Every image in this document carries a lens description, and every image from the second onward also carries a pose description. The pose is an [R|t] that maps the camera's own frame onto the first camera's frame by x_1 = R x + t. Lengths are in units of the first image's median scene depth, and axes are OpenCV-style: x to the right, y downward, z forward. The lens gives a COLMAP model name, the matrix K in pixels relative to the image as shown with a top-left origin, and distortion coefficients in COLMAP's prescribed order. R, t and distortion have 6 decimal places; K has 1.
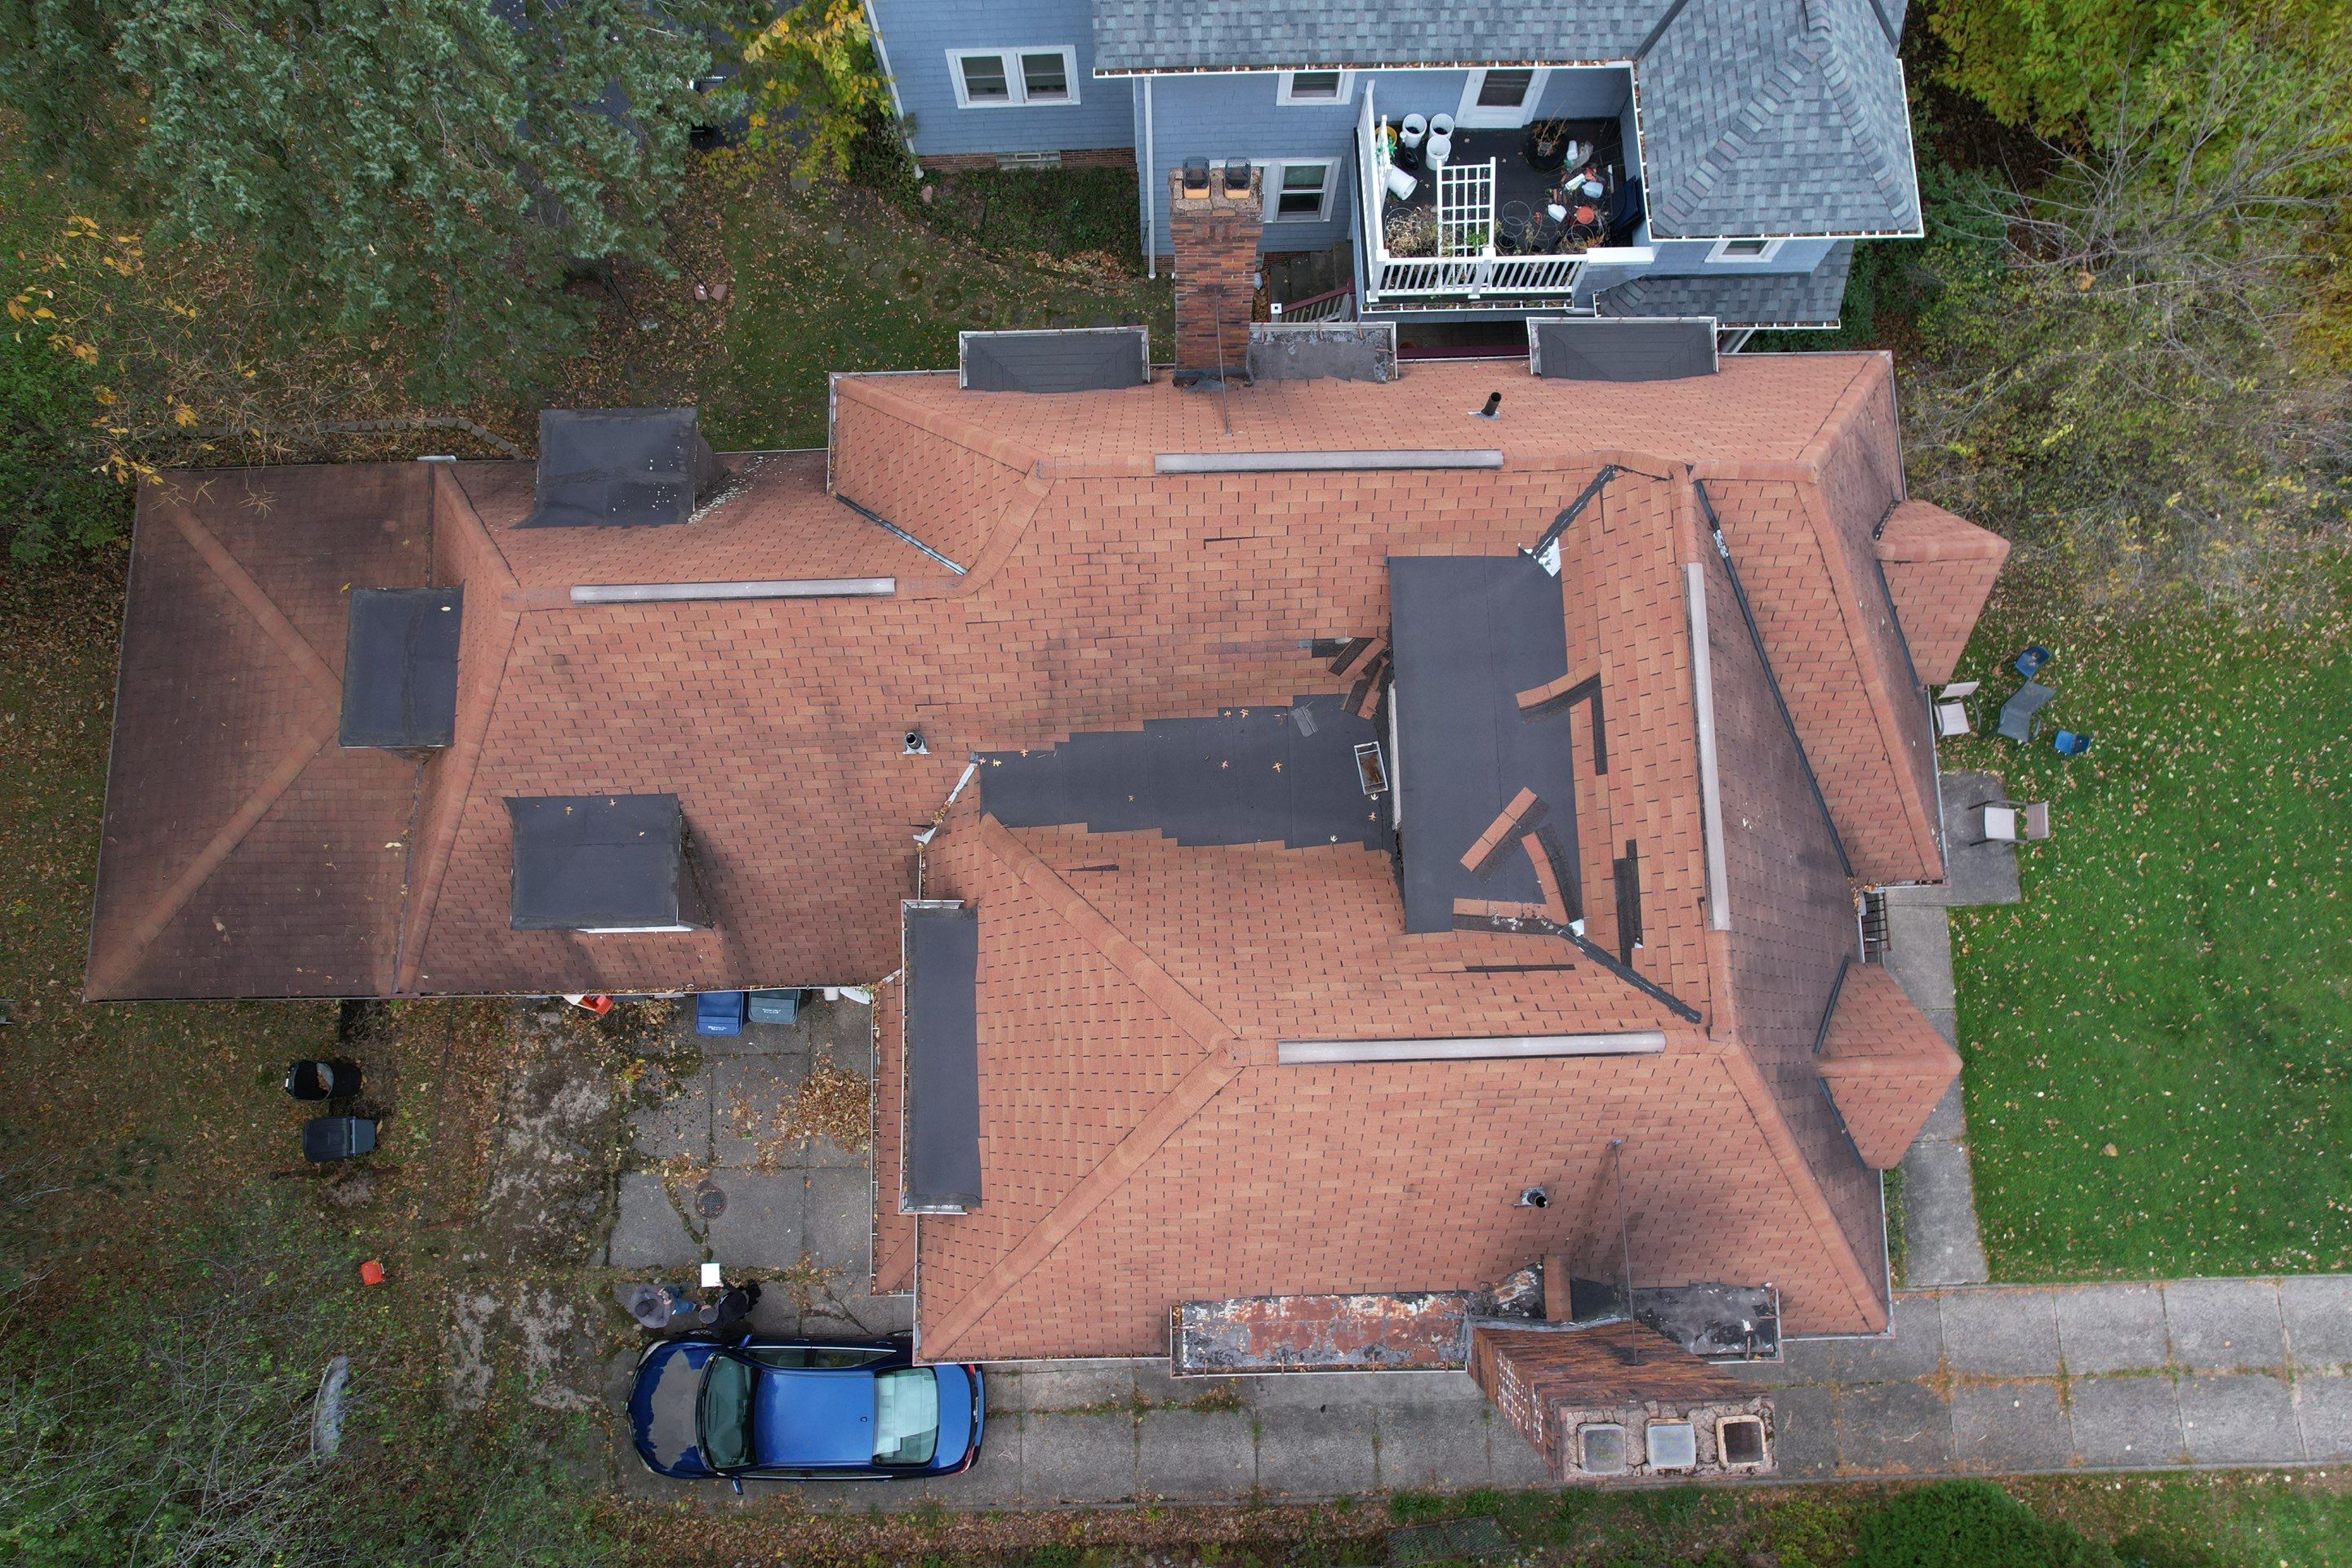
lens RADIAL K [[1508.3, 0, 1171.6], [0, 1508.3, 782.4], [0, 0, 1]] dist [-0.080853, 0.067076]
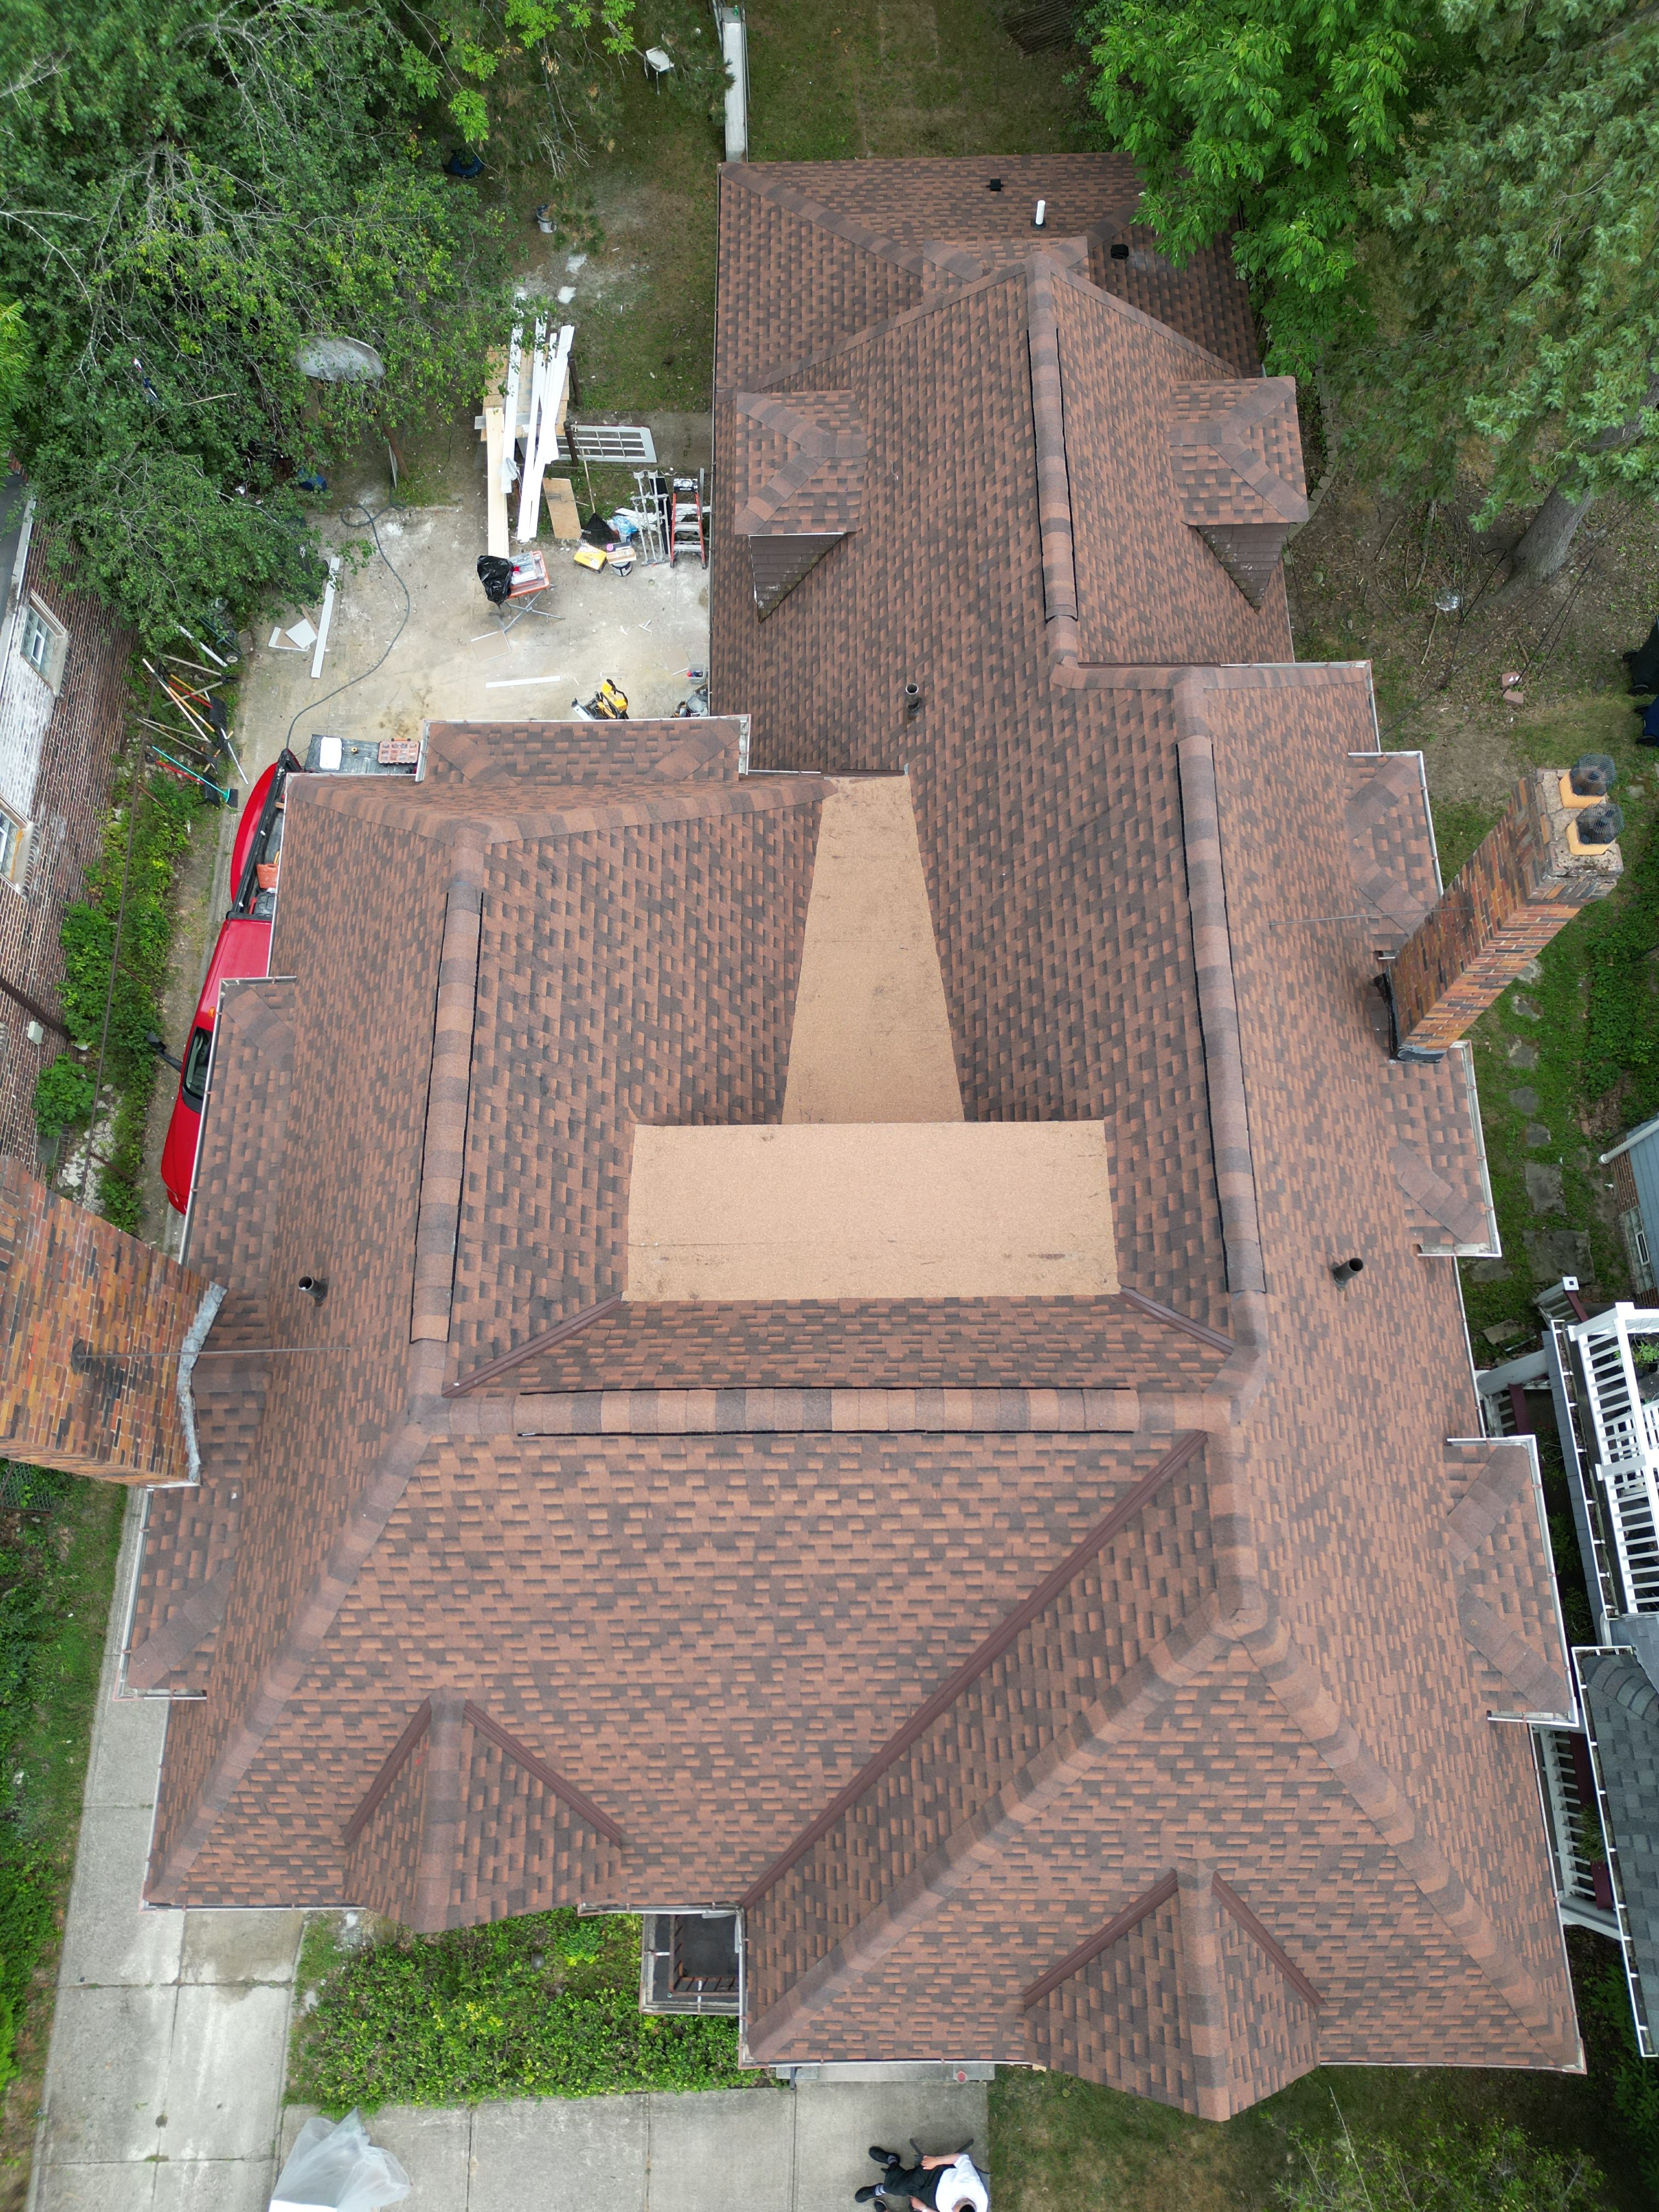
lens RADIAL K [[1542.0, 0, 834.6], [0, 1542.0, 1099.6], [0, 0, 1]] dist [0.068695, -0.064205]
pose [[-0.014462, 0.942575, -0.333682, 0.326218], [-0.980258, 0.052447, 0.190638, -0.128149], [0.197192, 0.329851, 0.923208, 0.180383]]
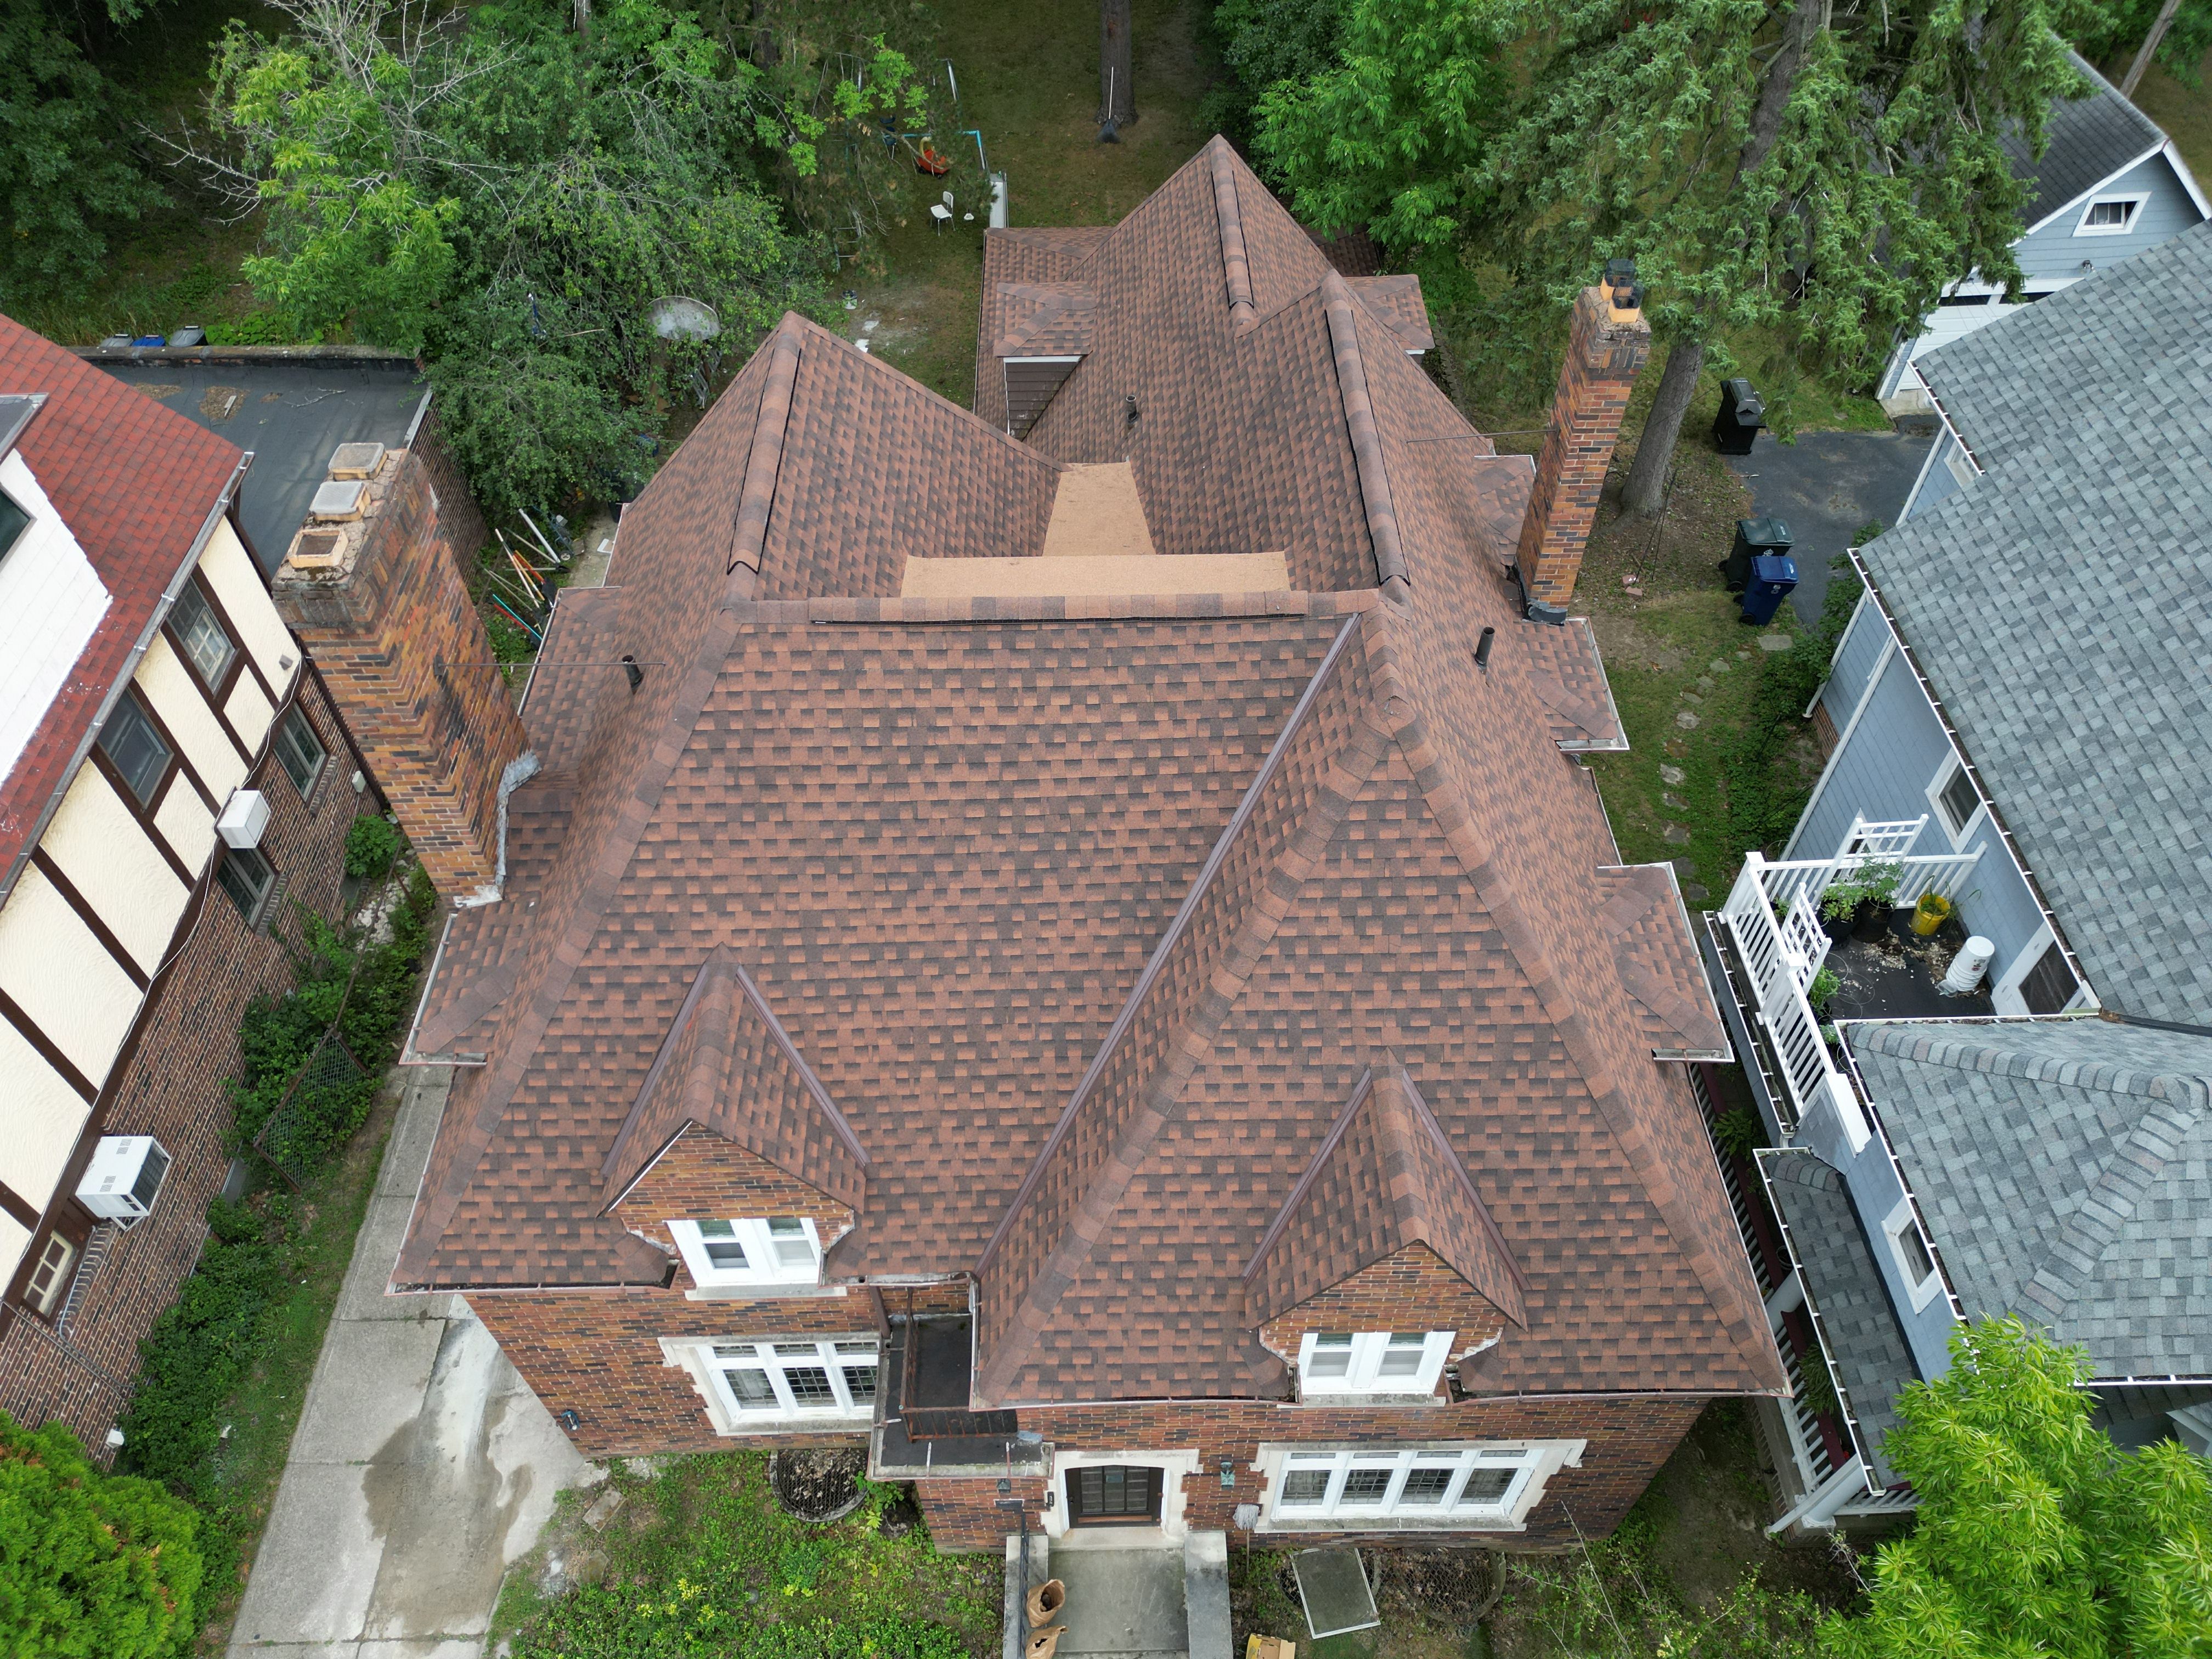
lens RADIAL K [[1542.0, 0, 1116.1], [0, 1542.0, 825.4], [0, 0, 1]] dist [0.068695, -0.064205]
pose [[0.000541, 0.756022, -0.654546, 0.754497], [-0.984525, 0.115107, 0.132139, -0.119079], [0.175243, 0.644345, 0.744385, 0.275530]]
